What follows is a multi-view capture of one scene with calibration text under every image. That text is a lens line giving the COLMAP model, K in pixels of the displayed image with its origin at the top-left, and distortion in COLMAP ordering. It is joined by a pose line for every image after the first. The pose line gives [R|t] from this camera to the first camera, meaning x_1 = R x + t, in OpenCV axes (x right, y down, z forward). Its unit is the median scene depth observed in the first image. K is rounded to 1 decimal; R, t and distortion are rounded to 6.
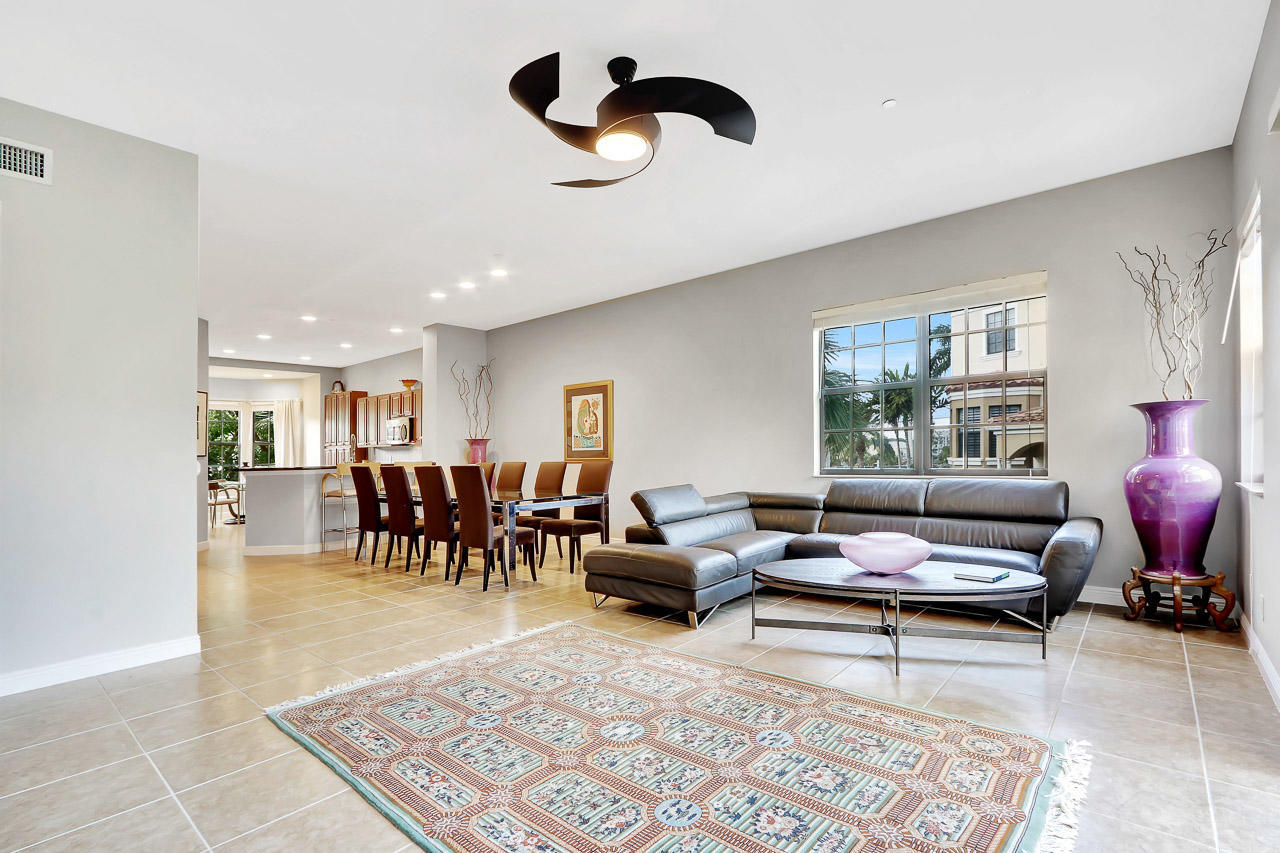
lens RADIAL K [[598.4, 0, 621.5], [0, 598.4, 392.7], [0, 0, 1]] dist [0.002143, 0.000213]
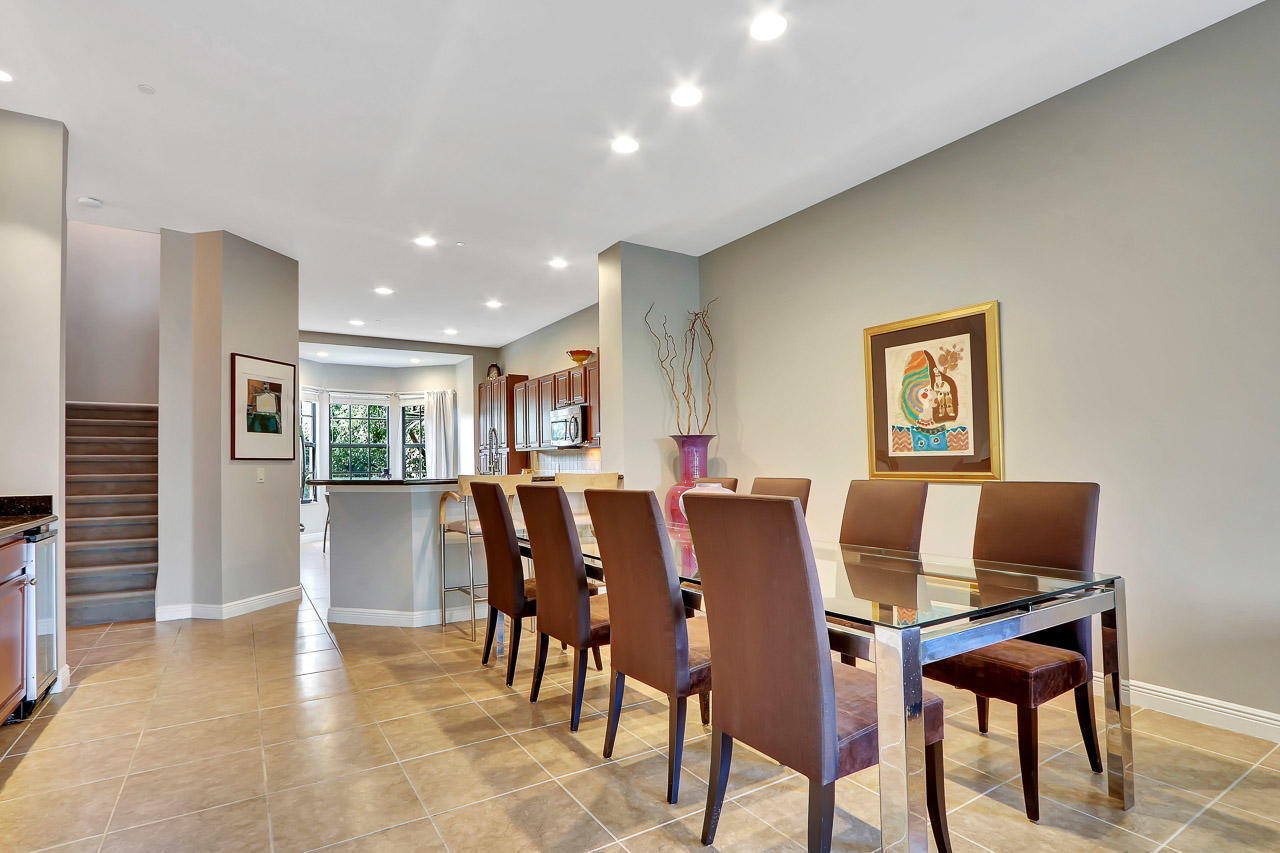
lens RADIAL K [[616.3, 0, 610.1], [0, 616.3, 443.5], [0, 0, 1]] dist [-0.016988, 0.000634]
pose [[0.954301, 0.003575, -0.298827, -0.136485], [0.016744, 0.997718, 0.065409, 0.044293], [0.298379, -0.067423, 0.952063, 0.405417]]
